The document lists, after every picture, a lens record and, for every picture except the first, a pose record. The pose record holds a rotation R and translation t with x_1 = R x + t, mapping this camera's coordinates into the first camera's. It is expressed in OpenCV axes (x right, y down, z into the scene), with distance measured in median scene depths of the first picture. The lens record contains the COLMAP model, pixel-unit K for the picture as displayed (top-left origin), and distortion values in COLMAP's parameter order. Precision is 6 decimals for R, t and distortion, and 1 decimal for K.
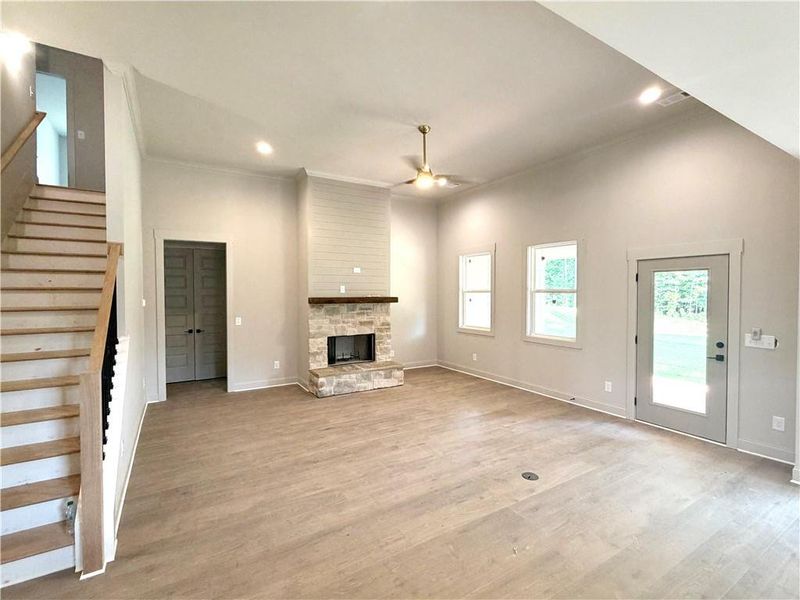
lens RADIAL K [[368.7, 0, 400.0], [0, 368.7, 300.0], [0, 0, 1]] dist [0.000029, 0.000640]
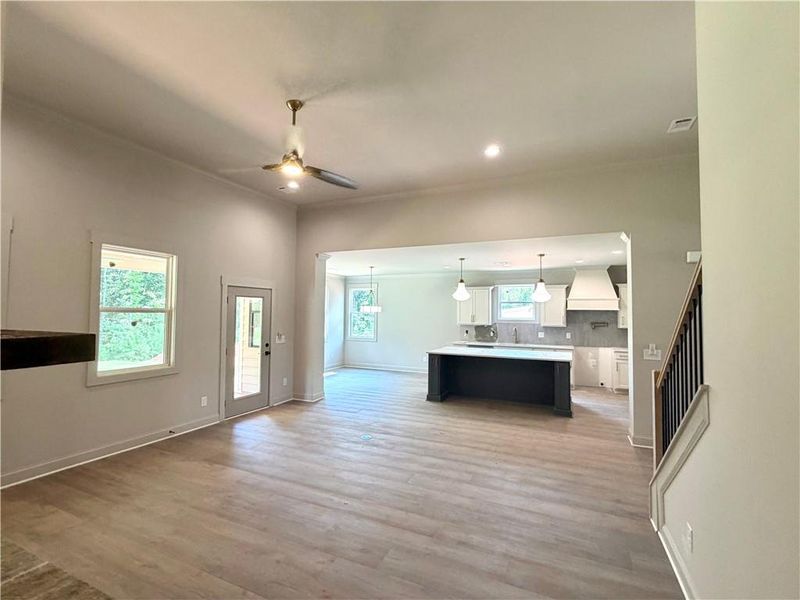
lens RADIAL K [[368.7, 0, 400.0], [0, 368.7, 300.0], [0, 0, 1]] dist [0.000029, 0.000640]
pose [[-0.556675, 0.023761, 0.830391, -0.697394], [0.010418, 0.999712, -0.021622, -0.029866], [-0.830665, -0.003386, -0.556762, 1.235083]]
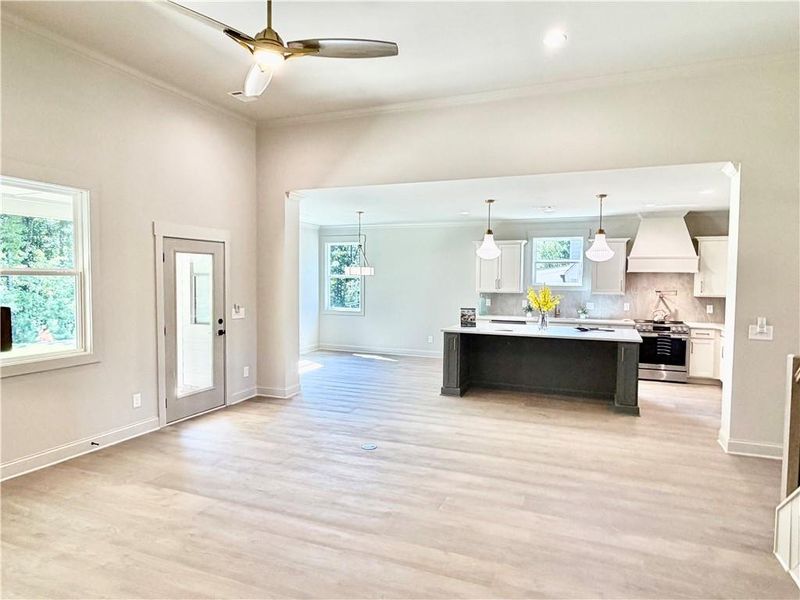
lens RADIAL K [[492.5, 0, 400.0], [0, 492.5, 300.0], [0, 0, 1]] dist [0.000343, 0.000020]
pose [[-0.591063, -0.042656, 0.805497, -0.606929], [0.010010, 0.998136, 0.060203, -0.026866], [-0.806563, 0.043647, -0.589534, 1.265516]]
